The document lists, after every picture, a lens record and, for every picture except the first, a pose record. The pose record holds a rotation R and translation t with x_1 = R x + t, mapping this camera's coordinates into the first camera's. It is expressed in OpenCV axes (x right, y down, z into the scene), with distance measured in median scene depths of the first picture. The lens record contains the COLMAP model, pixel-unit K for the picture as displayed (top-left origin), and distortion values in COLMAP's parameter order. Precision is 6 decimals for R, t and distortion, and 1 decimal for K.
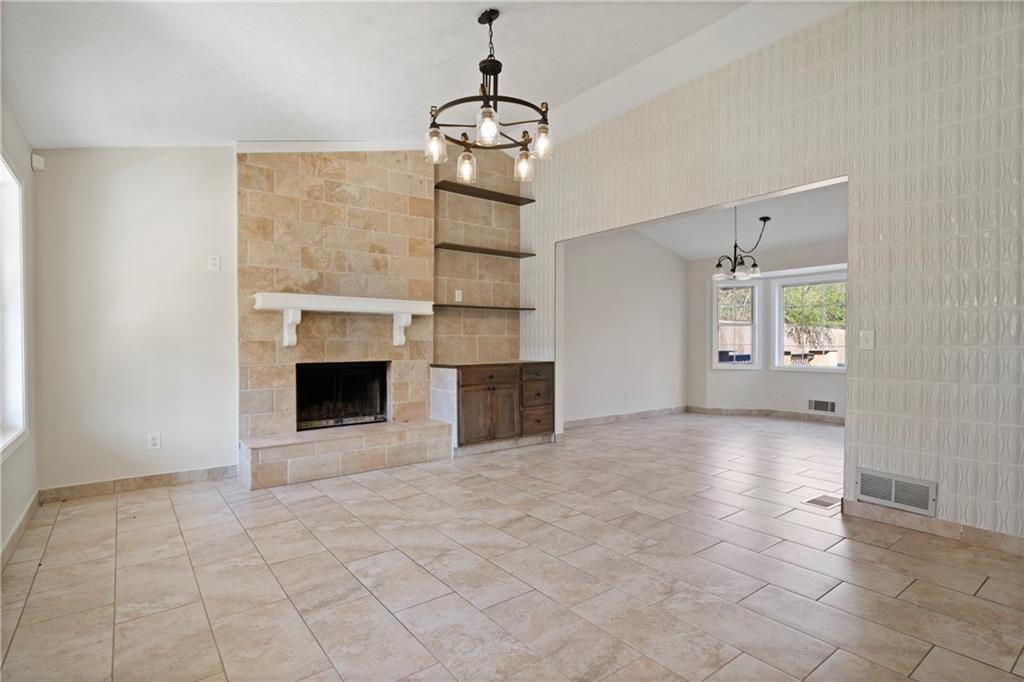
lens RADIAL K [[501.0, 0, 512.0], [0, 501.0, 341.0], [0, 0, 1]] dist [0.000583, -0.000035]
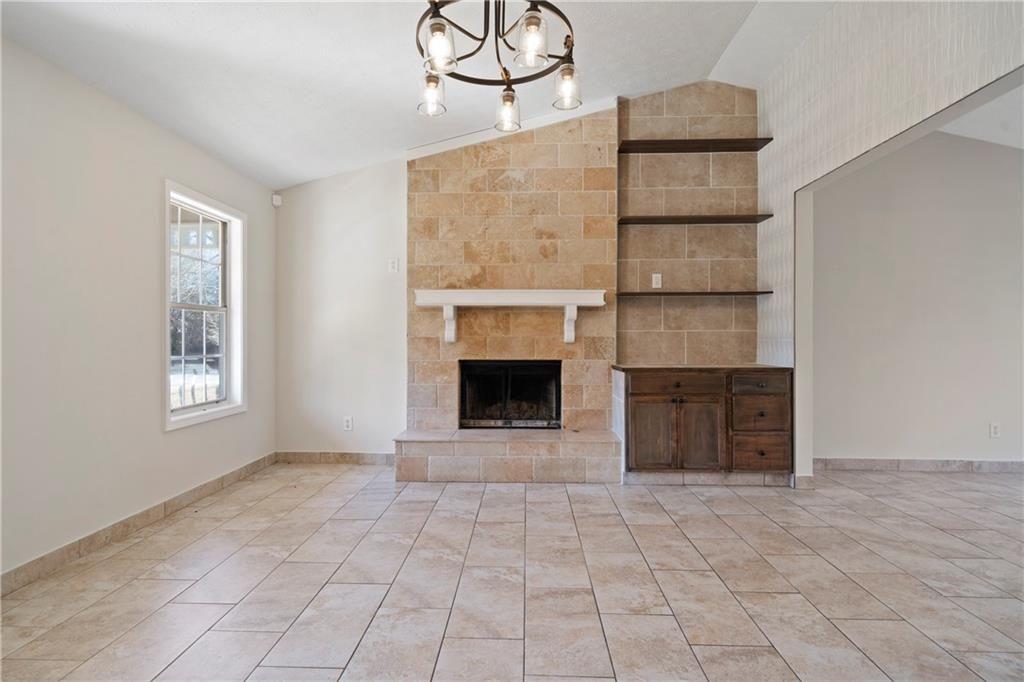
lens RADIAL K [[511.8, 0, 512.8], [0, 511.8, 331.8], [0, 0, 1]] dist [-0.000642, 0.000120]
pose [[0.770808, -0.005769, -0.637041, 0.277131], [-0.000912, 0.999948, -0.010159, -0.000635], [0.637067, 0.008412, 0.770763, 0.268719]]
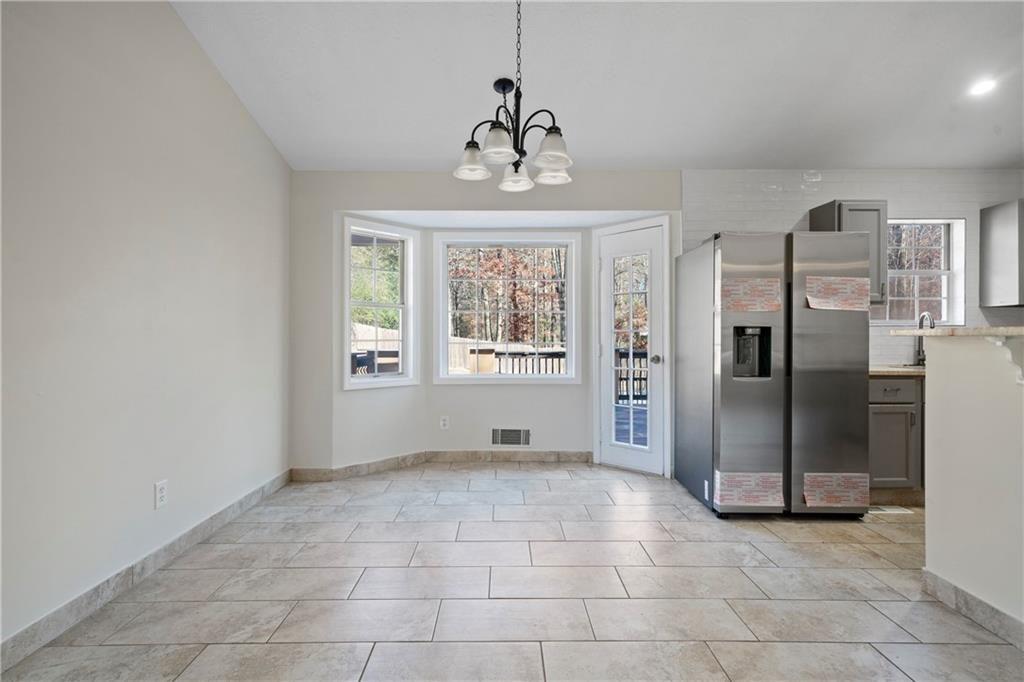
lens RADIAL K [[511.8, 0, 512.8], [0, 511.8, 331.8], [0, 0, 1]] dist [-0.000642, 0.000120]
pose [[0.611980, -0.002287, 0.790870, 0.153496], [-0.000919, 0.999993, 0.003603, -0.012223], [-0.790873, -0.002932, 0.611973, 0.918082]]
